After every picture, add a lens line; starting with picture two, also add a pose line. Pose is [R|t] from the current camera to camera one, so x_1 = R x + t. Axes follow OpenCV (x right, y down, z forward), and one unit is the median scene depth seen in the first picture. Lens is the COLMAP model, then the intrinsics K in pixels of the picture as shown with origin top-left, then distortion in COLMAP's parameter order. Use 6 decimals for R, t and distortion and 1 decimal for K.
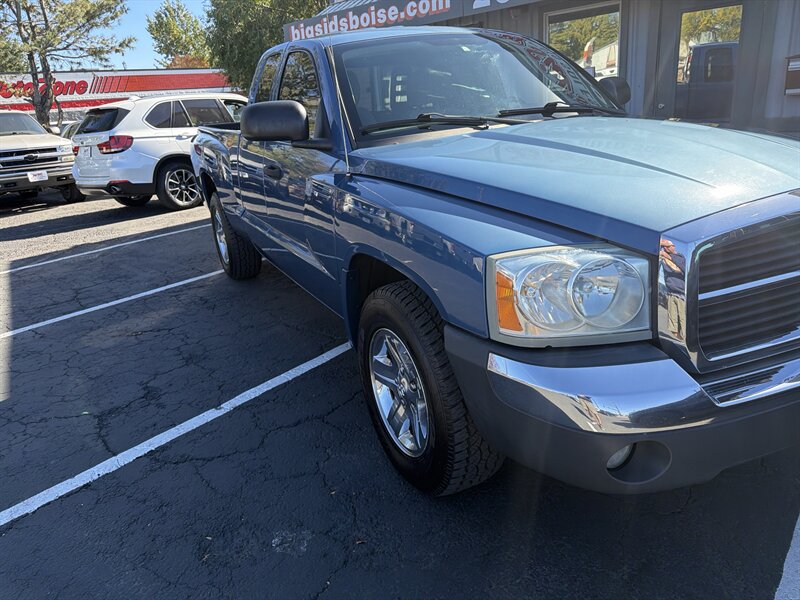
lens RADIAL K [[571.7, 0, 397.7], [0, 571.7, 302.3], [0, 0, 1]] dist [0.021122, -0.031839]
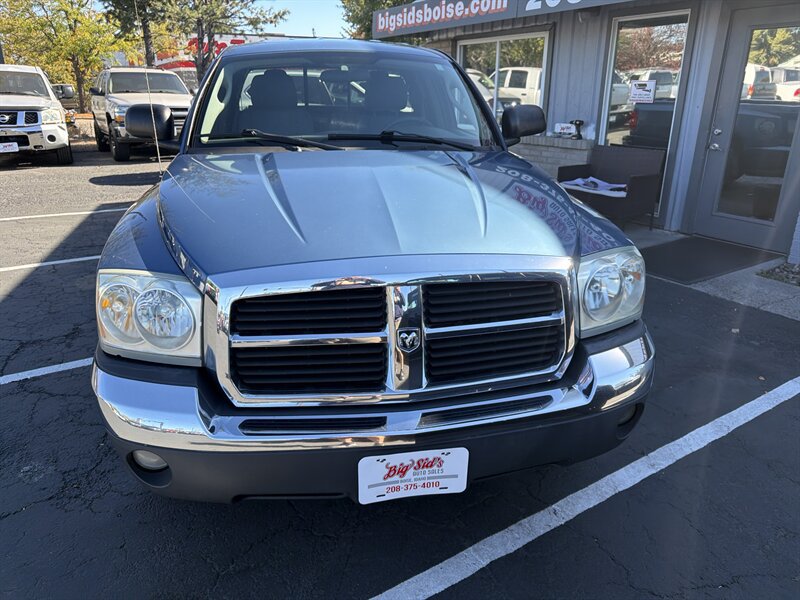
lens RADIAL K [[571.7, 0, 397.7], [0, 571.7, 302.3], [0, 0, 1]] dist [0.021122, -0.031839]
pose [[0.953605, 0.178374, -0.242529, 0.216285], [-0.169849, 0.983889, 0.055791, -0.038557], [0.248573, -0.012010, 0.968539, 0.002174]]
